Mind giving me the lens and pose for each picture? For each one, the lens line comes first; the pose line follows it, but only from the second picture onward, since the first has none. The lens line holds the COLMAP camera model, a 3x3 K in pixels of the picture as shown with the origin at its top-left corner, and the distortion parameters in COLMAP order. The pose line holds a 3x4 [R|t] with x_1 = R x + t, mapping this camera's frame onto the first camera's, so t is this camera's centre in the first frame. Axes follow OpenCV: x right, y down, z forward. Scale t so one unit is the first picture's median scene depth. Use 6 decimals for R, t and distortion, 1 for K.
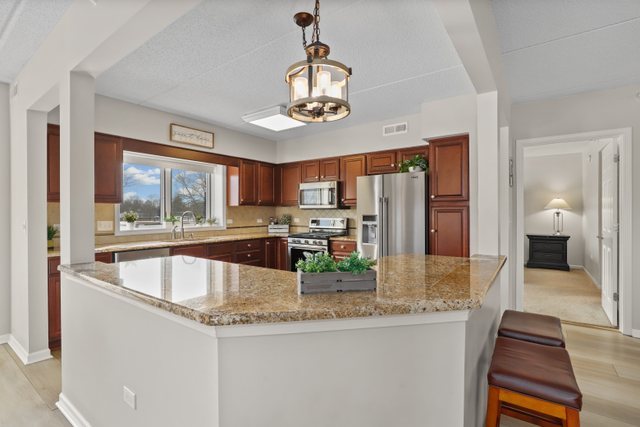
lens RADIAL K [[310.4, 0, 316.3], [0, 310.4, 215.5], [0, 0, 1]] dist [-0.018097, -0.000919]
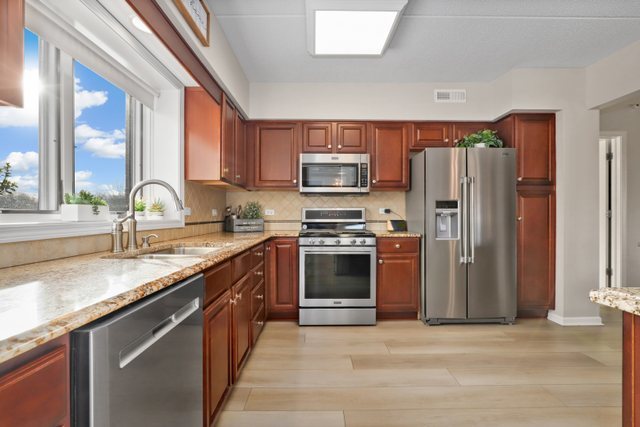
lens RADIAL K [[300.7, 0, 320.9], [0, 300.7, 214.6], [0, 0, 1]] dist [-0.021242, 0.006029]
pose [[0.803889, 0.002598, 0.594774, -0.478250], [0.005480, 0.999916, -0.011774, 0.038025], [-0.594754, 0.012725, 0.803807, 0.576778]]
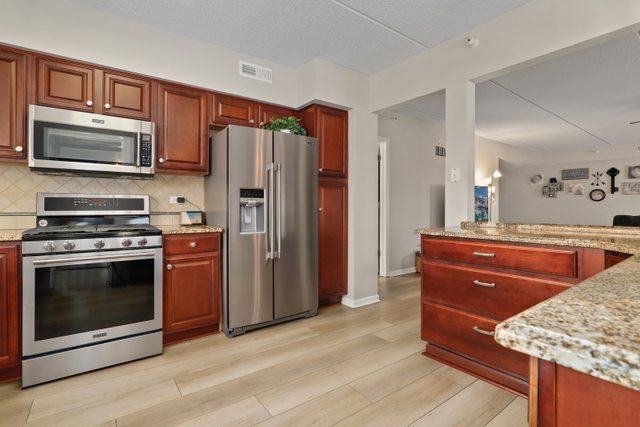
lens RADIAL K [[300.7, 0, 312.1], [0, 300.7, 209.2], [0, 0, 1]] dist [-0.021242, 0.006029]
pose [[0.320997, -0.005100, 0.947066, -0.365390], [0.006811, 0.999972, 0.003076, 0.039176], [-0.947056, 0.005463, 0.321023, 0.652525]]
